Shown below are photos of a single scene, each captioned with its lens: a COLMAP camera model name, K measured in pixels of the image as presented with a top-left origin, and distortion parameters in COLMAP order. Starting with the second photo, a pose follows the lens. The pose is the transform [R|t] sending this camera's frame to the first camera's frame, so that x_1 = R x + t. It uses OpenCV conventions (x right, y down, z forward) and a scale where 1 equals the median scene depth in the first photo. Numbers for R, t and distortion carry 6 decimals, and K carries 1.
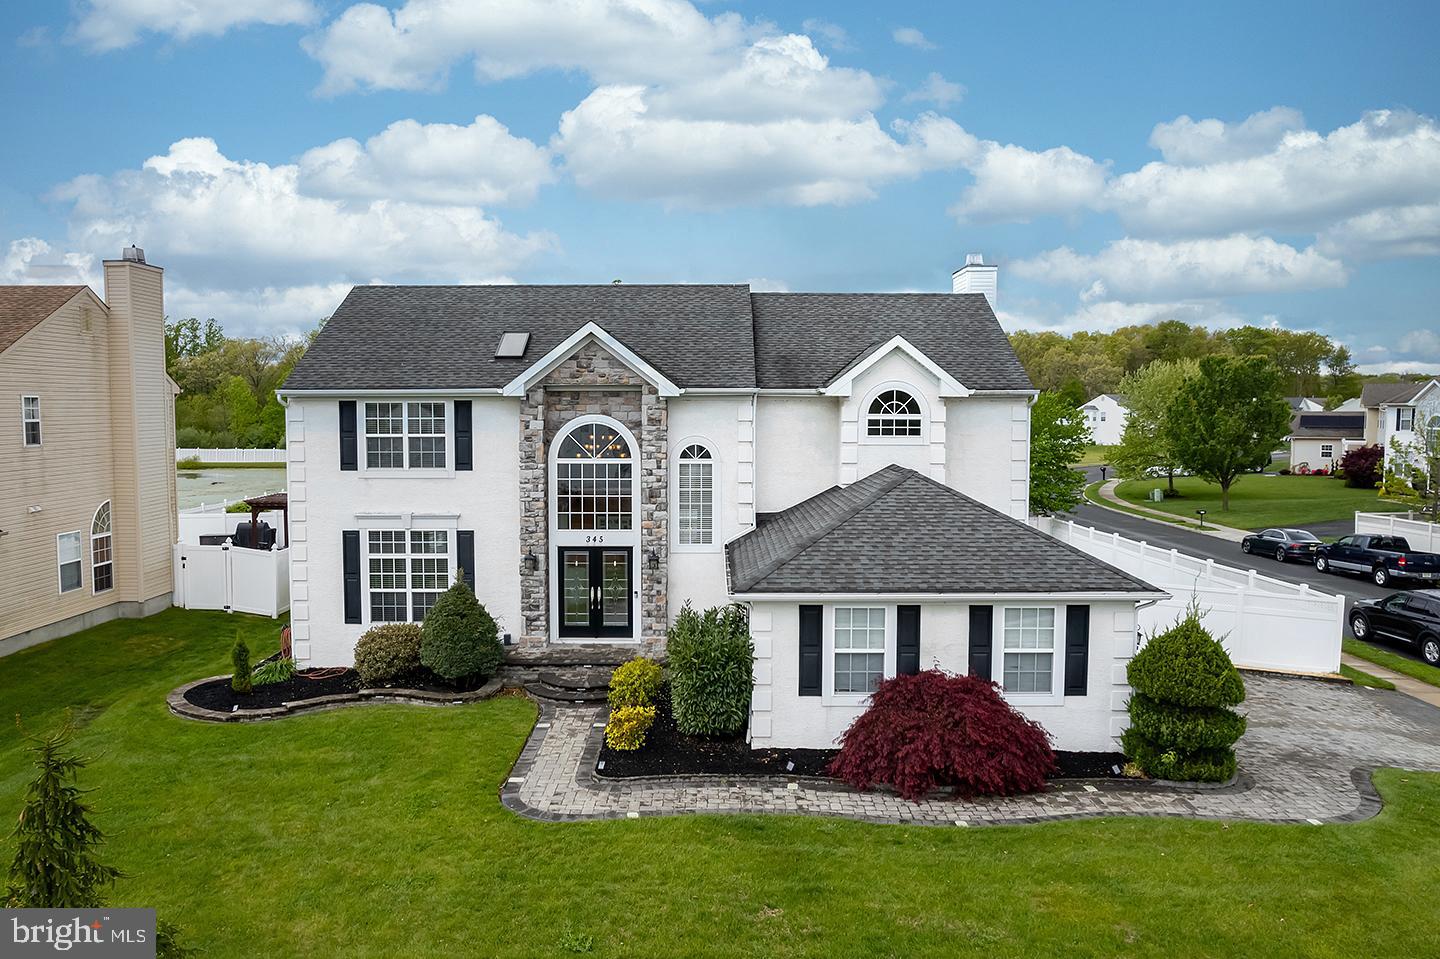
lens RADIAL K [[1028.3, 0, 702.4], [0, 1028.3, 477.1], [0, 0, 1]] dist [-0.081809, 0.102855]
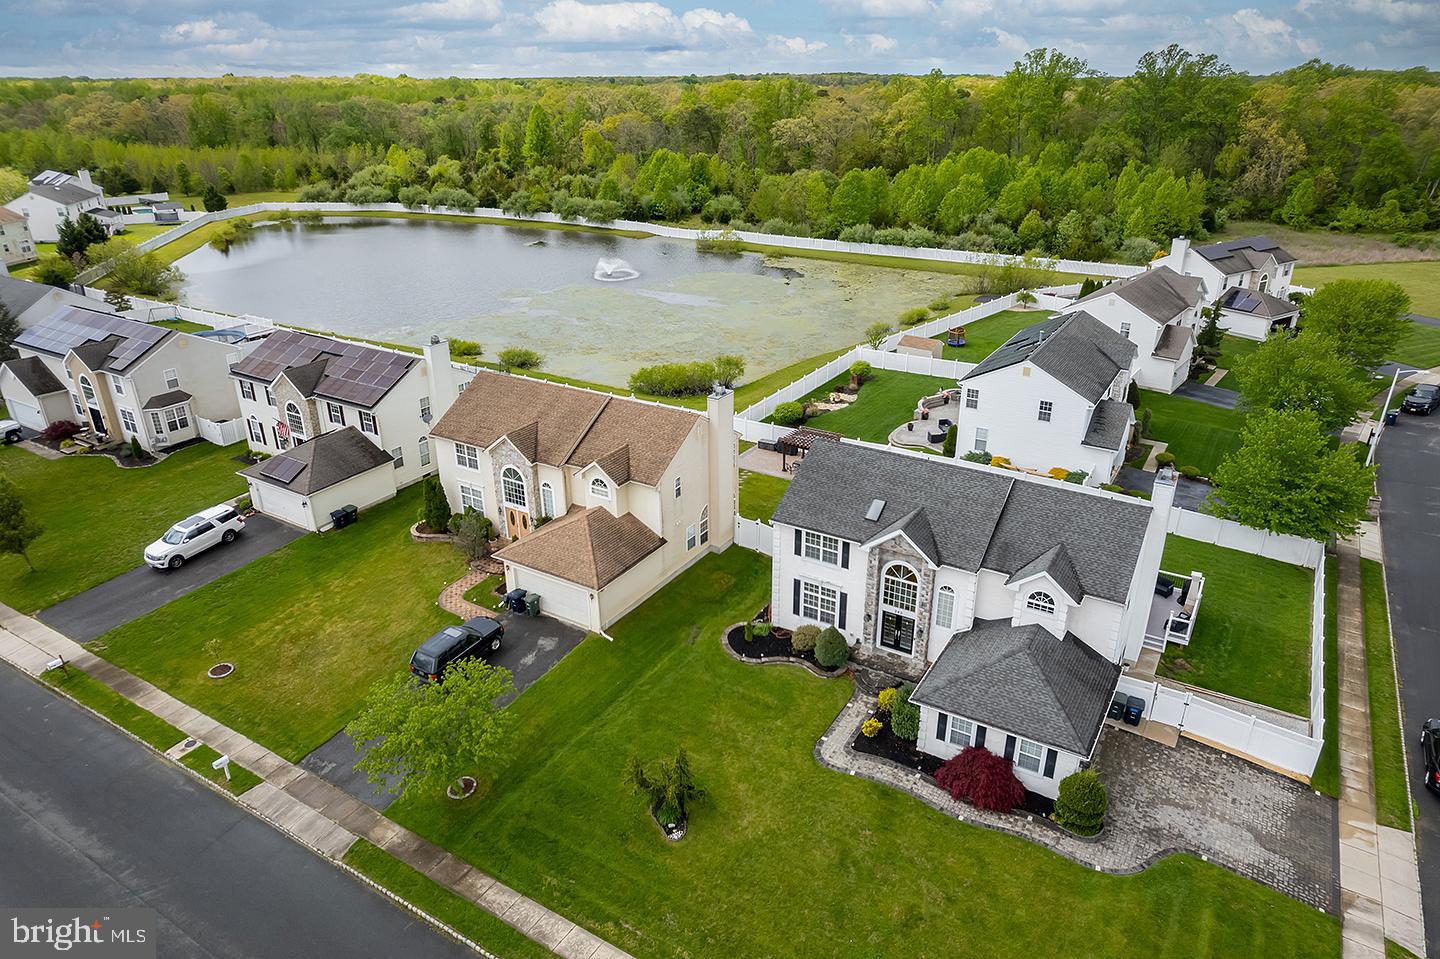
lens RADIAL K [[928.2, 0, 720.0], [0, 928.2, 479.5], [0, 0, 1]] dist [-0.088325, 0.101411]
pose [[0.856011, 0.202324, -0.475721, 0.448767], [-0.026964, 0.936453, 0.349755, -0.884310], [0.516254, -0.286567, 0.807070, -0.693588]]
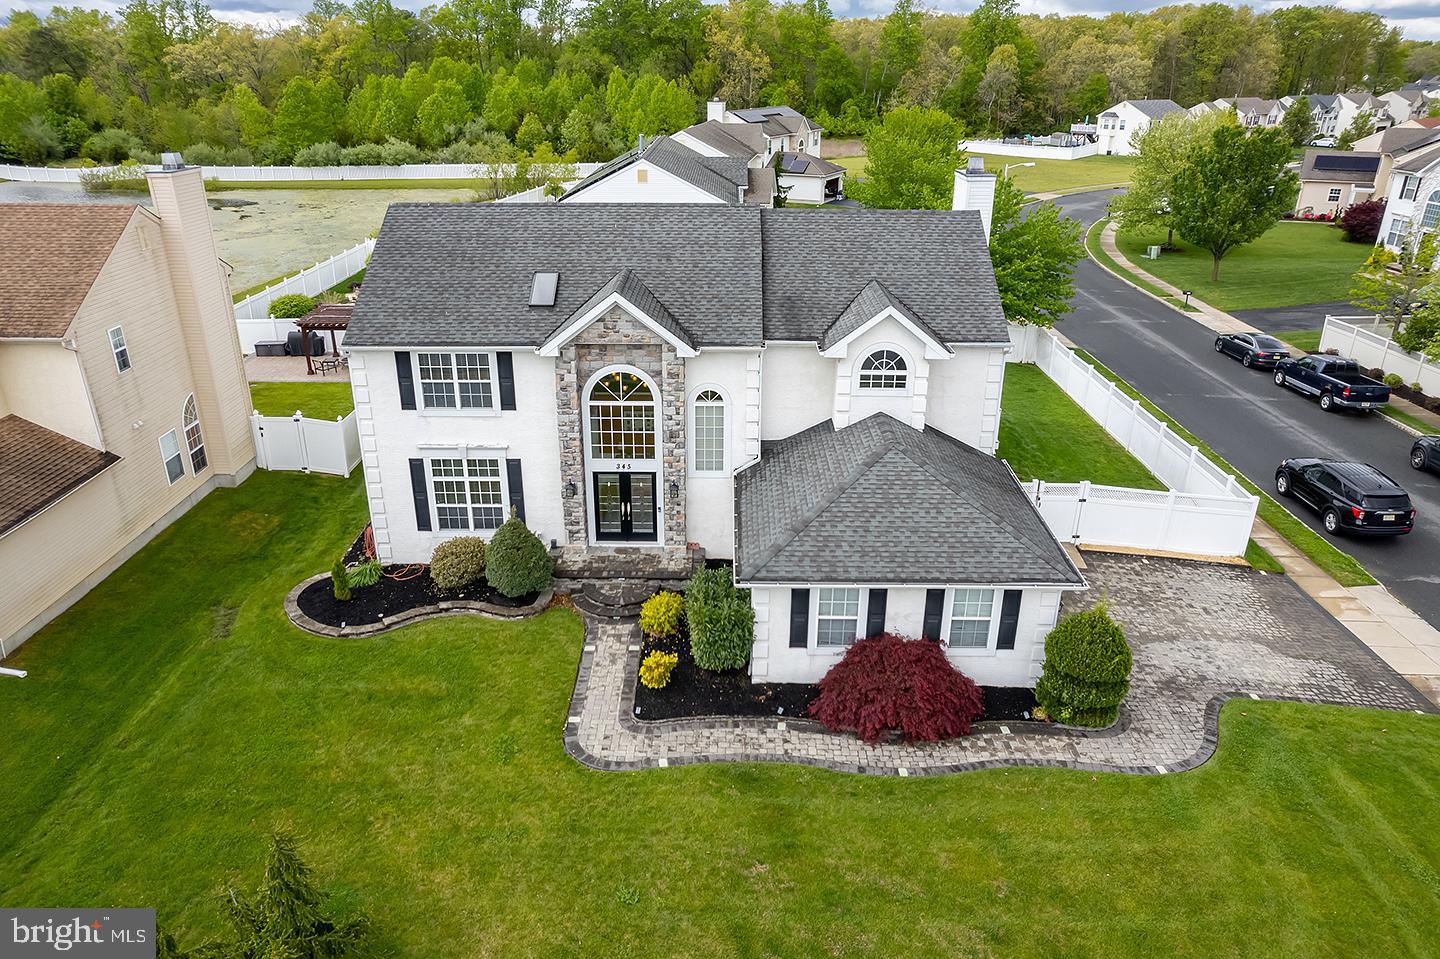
lens RADIAL K [[986.9, 0, 711.3], [0, 986.9, 492.9], [0, 0, 1]] dist [-0.066507, 0.080356]
pose [[0.999985, 0.003303, -0.004303, 0.000622], [-0.001651, 0.940891, 0.338705, -0.299441], [0.005167, -0.338693, 0.940883, -0.076306]]
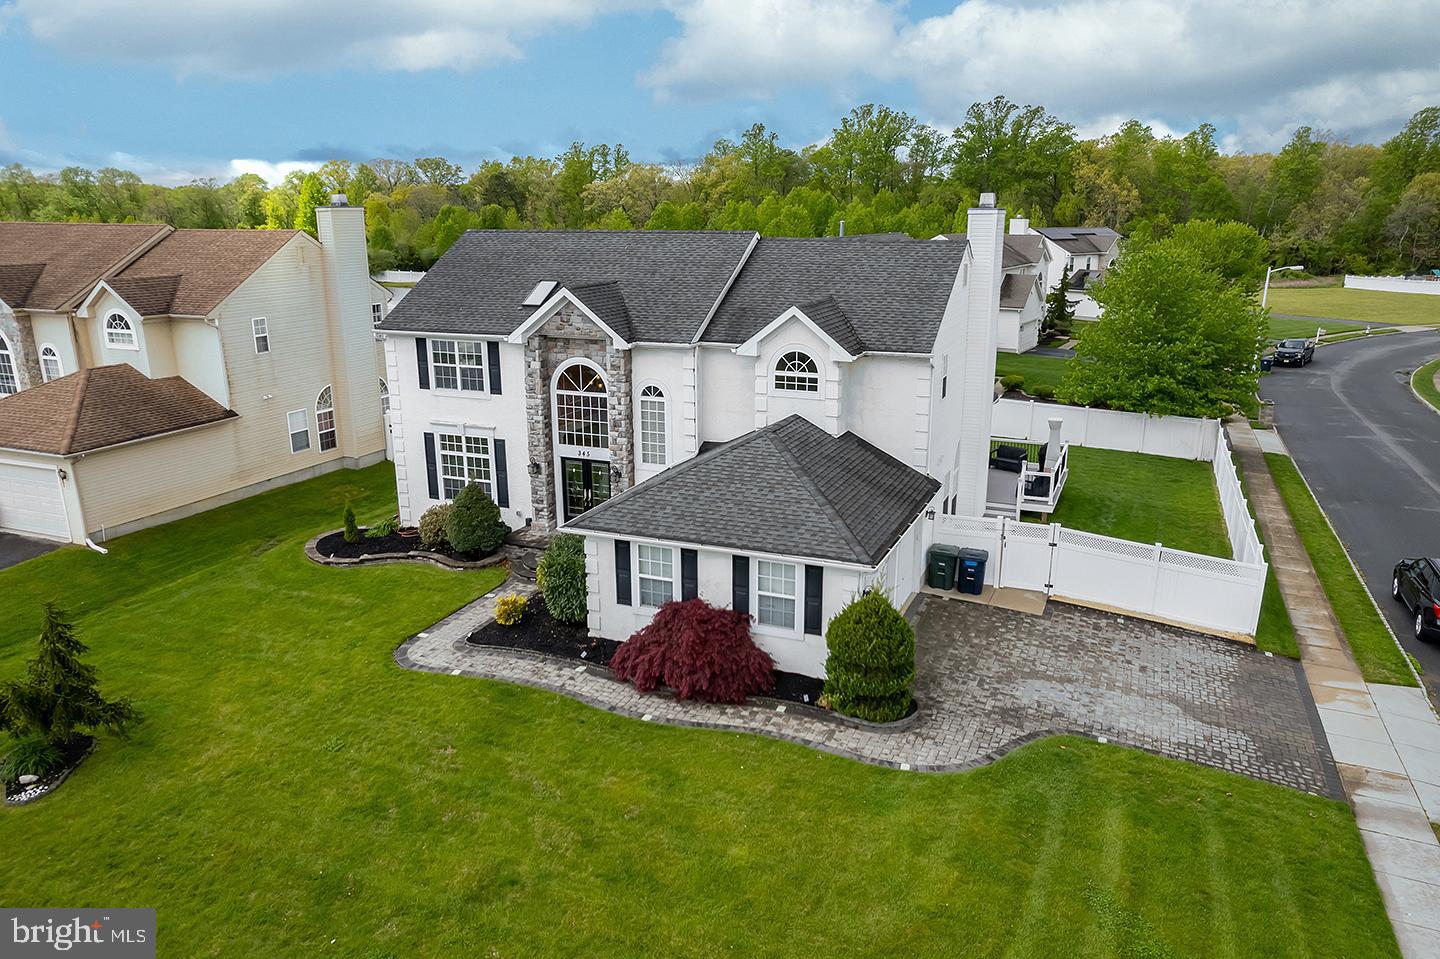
lens RADIAL K [[1010.7, 0, 739.3], [0, 1010.7, 500.4], [0, 0, 1]] dist [-0.039180, 0.003737]
pose [[0.930826, 0.099588, -0.351633, 0.538887], [-0.024056, 0.976766, 0.212955, -0.159957], [0.364671, -0.189766, 0.911594, -0.100417]]
